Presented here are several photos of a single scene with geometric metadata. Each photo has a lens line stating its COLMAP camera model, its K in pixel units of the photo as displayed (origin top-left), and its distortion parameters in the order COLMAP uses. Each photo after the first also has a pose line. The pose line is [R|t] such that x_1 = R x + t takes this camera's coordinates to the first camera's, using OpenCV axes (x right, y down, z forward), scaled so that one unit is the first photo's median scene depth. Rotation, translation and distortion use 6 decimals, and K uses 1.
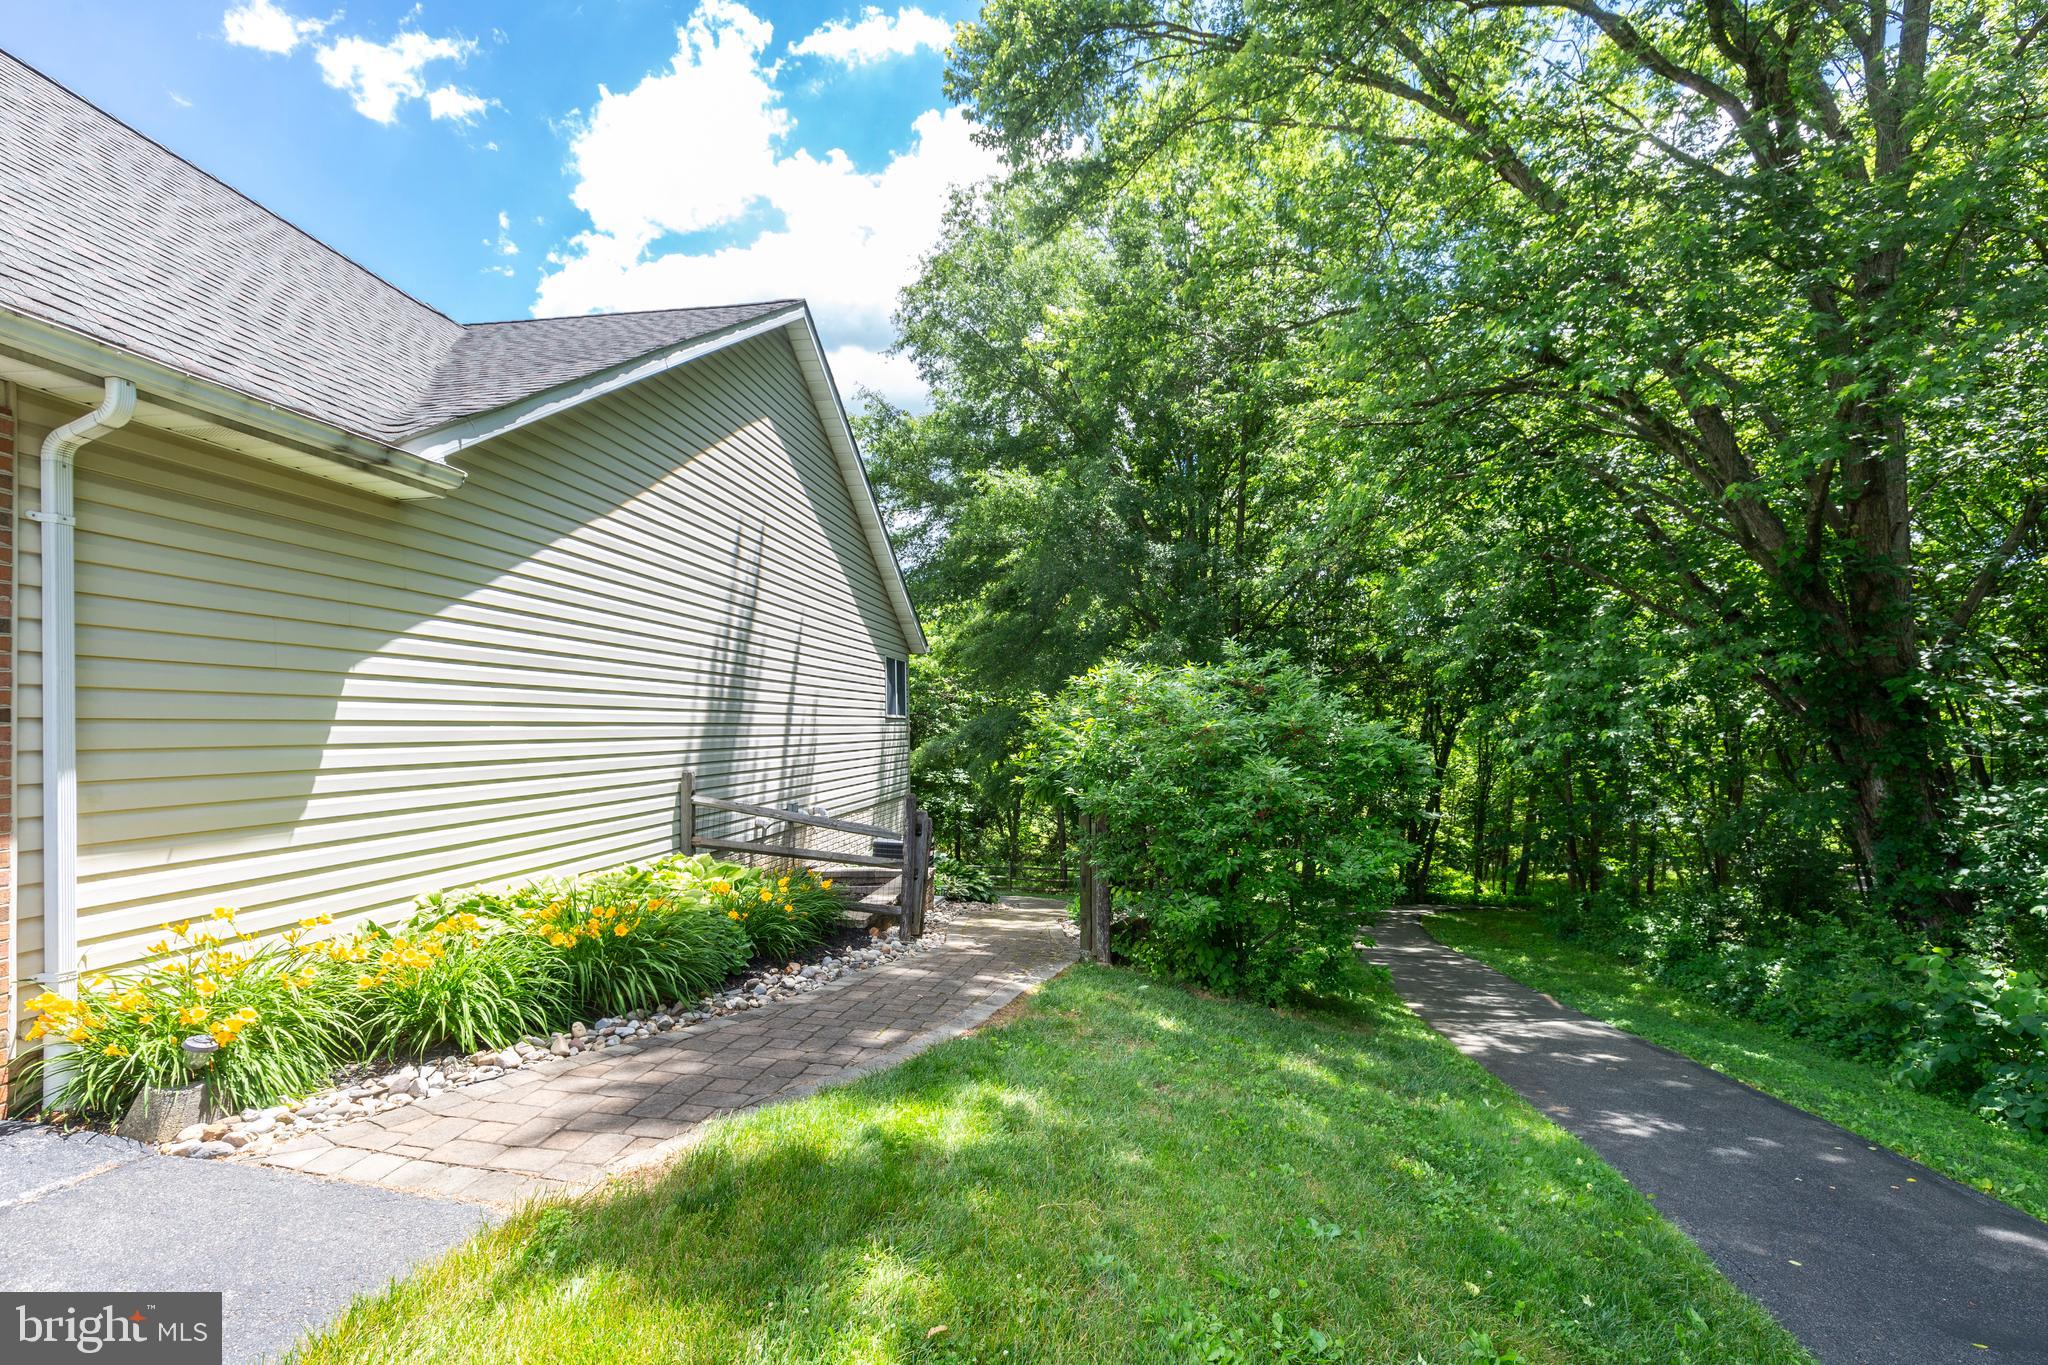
lens RADIAL K [[940.4, 0, 1019.7], [0, 940.4, 717.5], [0, 0, 1]] dist [0.001722, -0.000024]
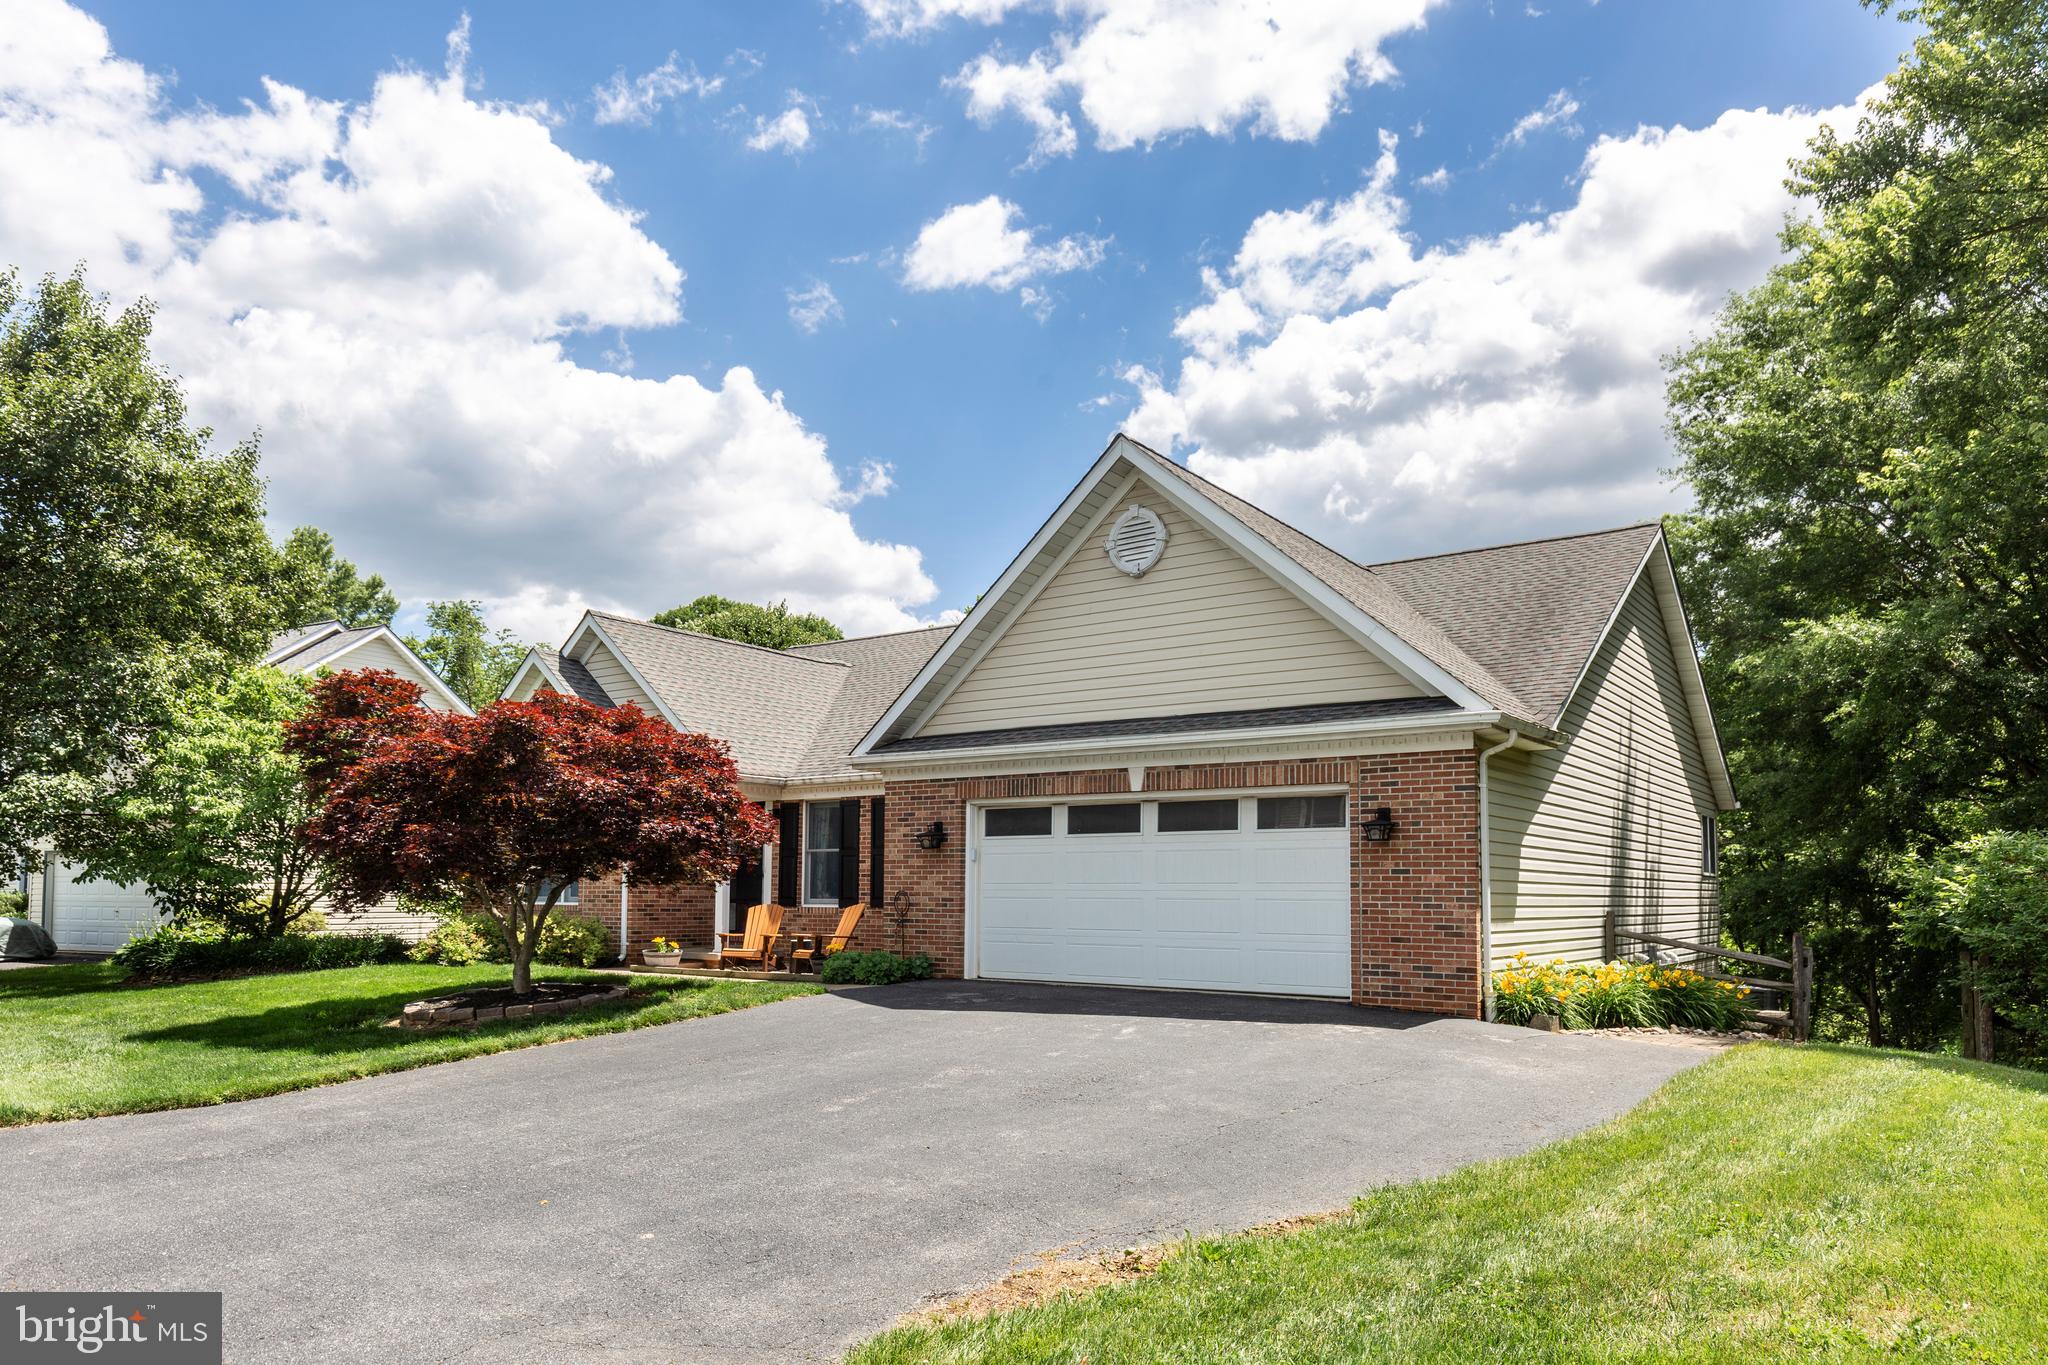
lens RADIAL K [[1367.4, 0, 1026.9], [0, 1367.4, 776.2], [0, 0, 1]] dist [0.013407, 0.000786]
pose [[0.886101, -0.023583, -0.462892, -0.279945], [-0.011360, 0.997300, -0.072556, 0.026557], [0.463353, 0.069551, 0.883440, -1.810557]]
